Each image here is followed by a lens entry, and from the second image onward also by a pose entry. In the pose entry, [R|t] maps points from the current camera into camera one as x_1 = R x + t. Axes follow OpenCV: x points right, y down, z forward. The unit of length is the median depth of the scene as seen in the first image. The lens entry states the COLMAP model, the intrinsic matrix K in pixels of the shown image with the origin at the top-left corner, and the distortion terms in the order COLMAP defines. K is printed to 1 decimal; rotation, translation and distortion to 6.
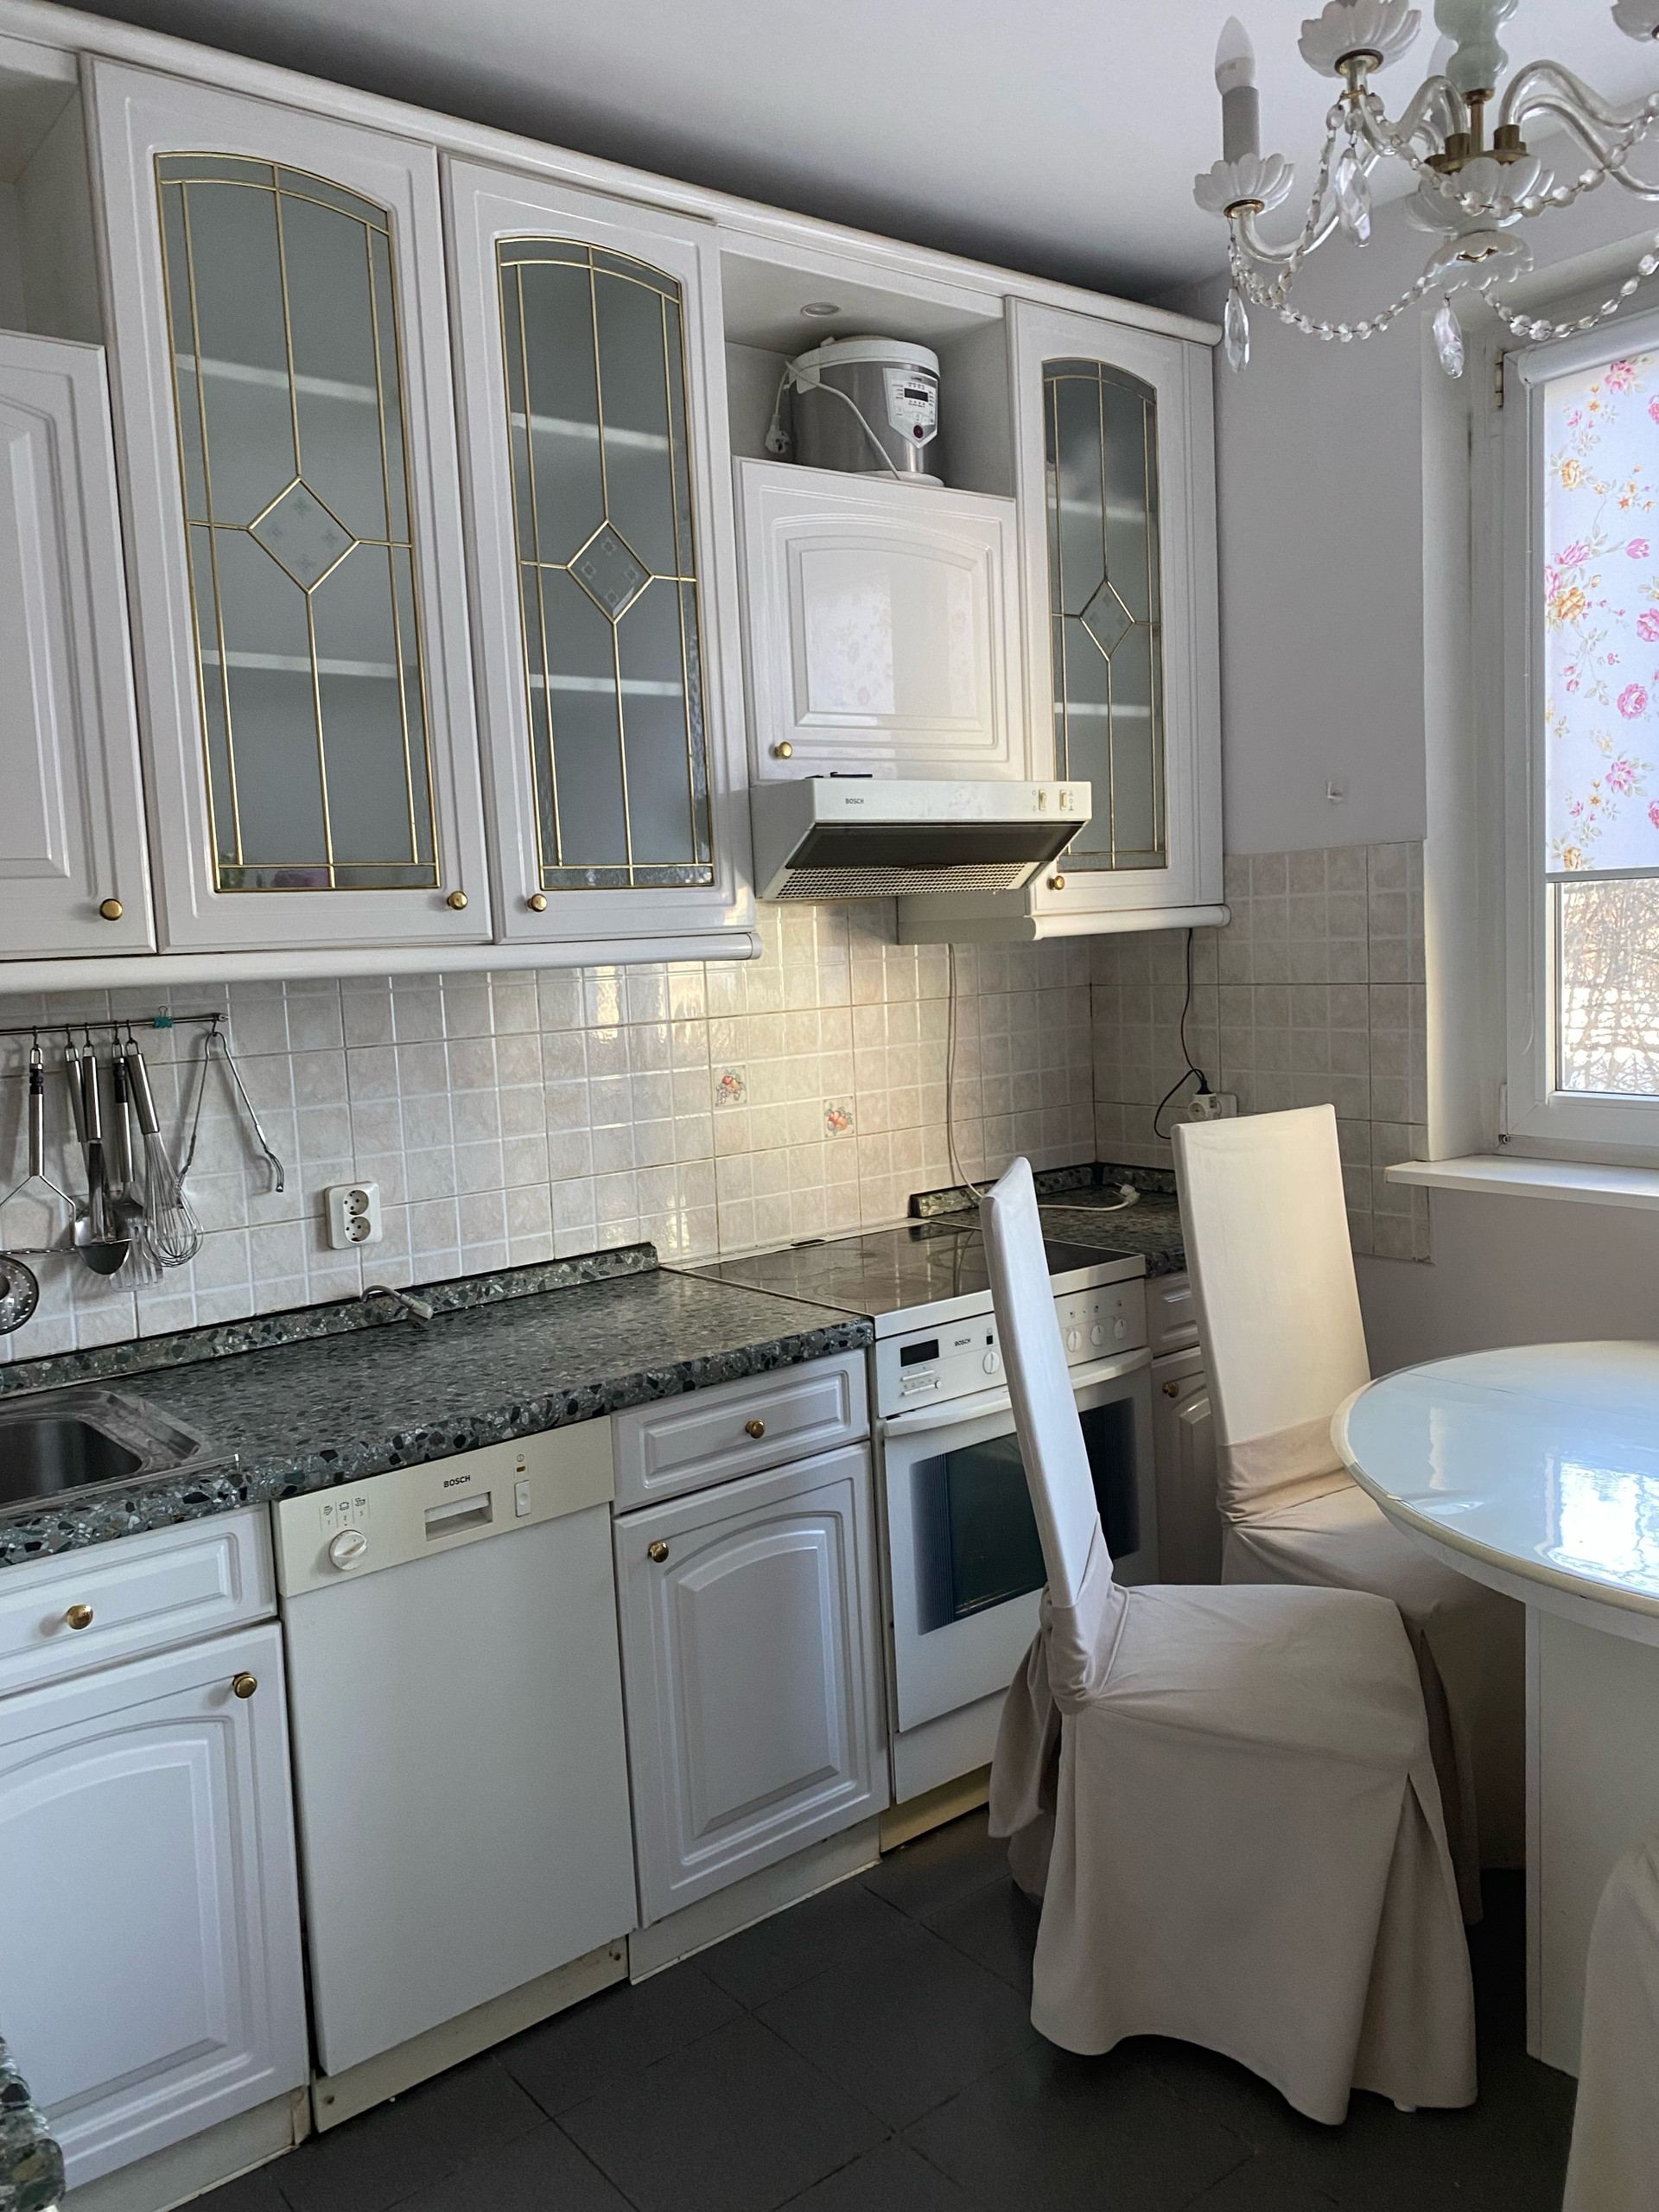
lens RADIAL K [[1682.1, 0, 825.2], [0, 1682.1, 1111.4], [0, 0, 1]] dist [0.022177, -0.022368]
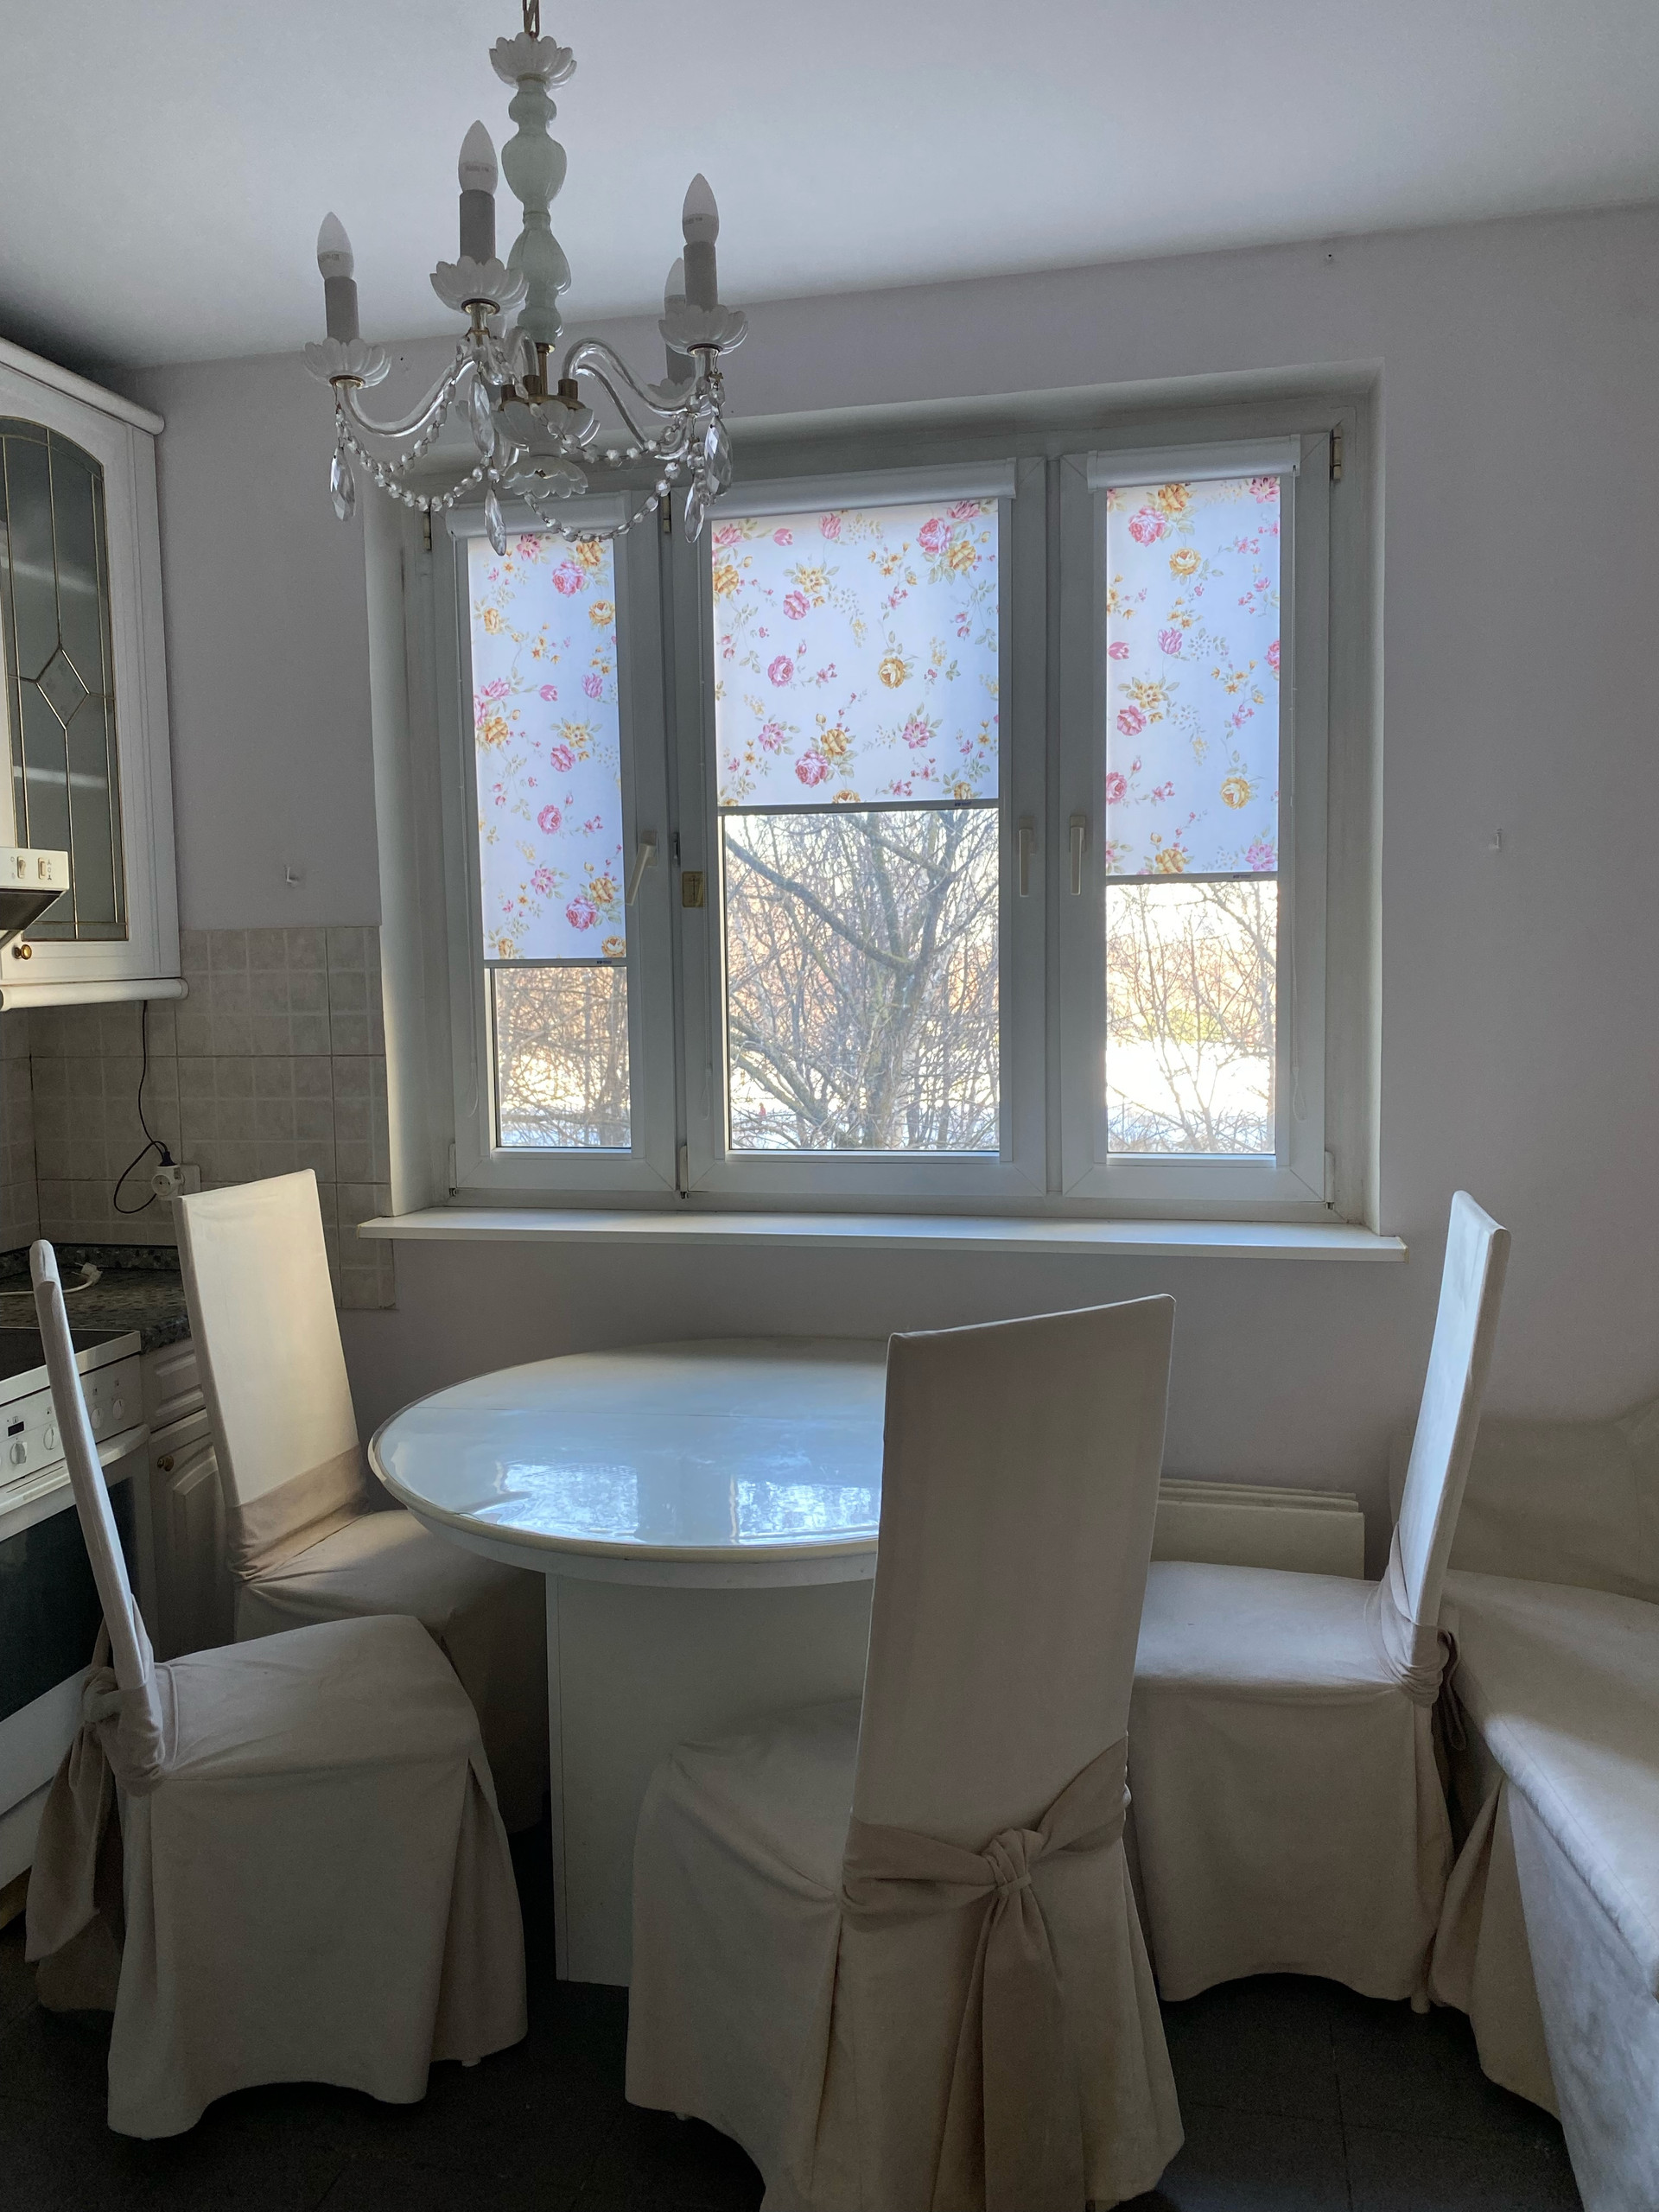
lens RADIAL K [[1682.1, 0, 825.2], [0, 1682.1, 1111.4], [0, 0, 1]] dist [0.022177, -0.022368]
pose [[0.772137, -0.026285, 0.634912, -0.127847], [0.050503, 0.998522, -0.020080, -0.002886], [-0.633446, 0.047570, 0.772323, -0.030598]]
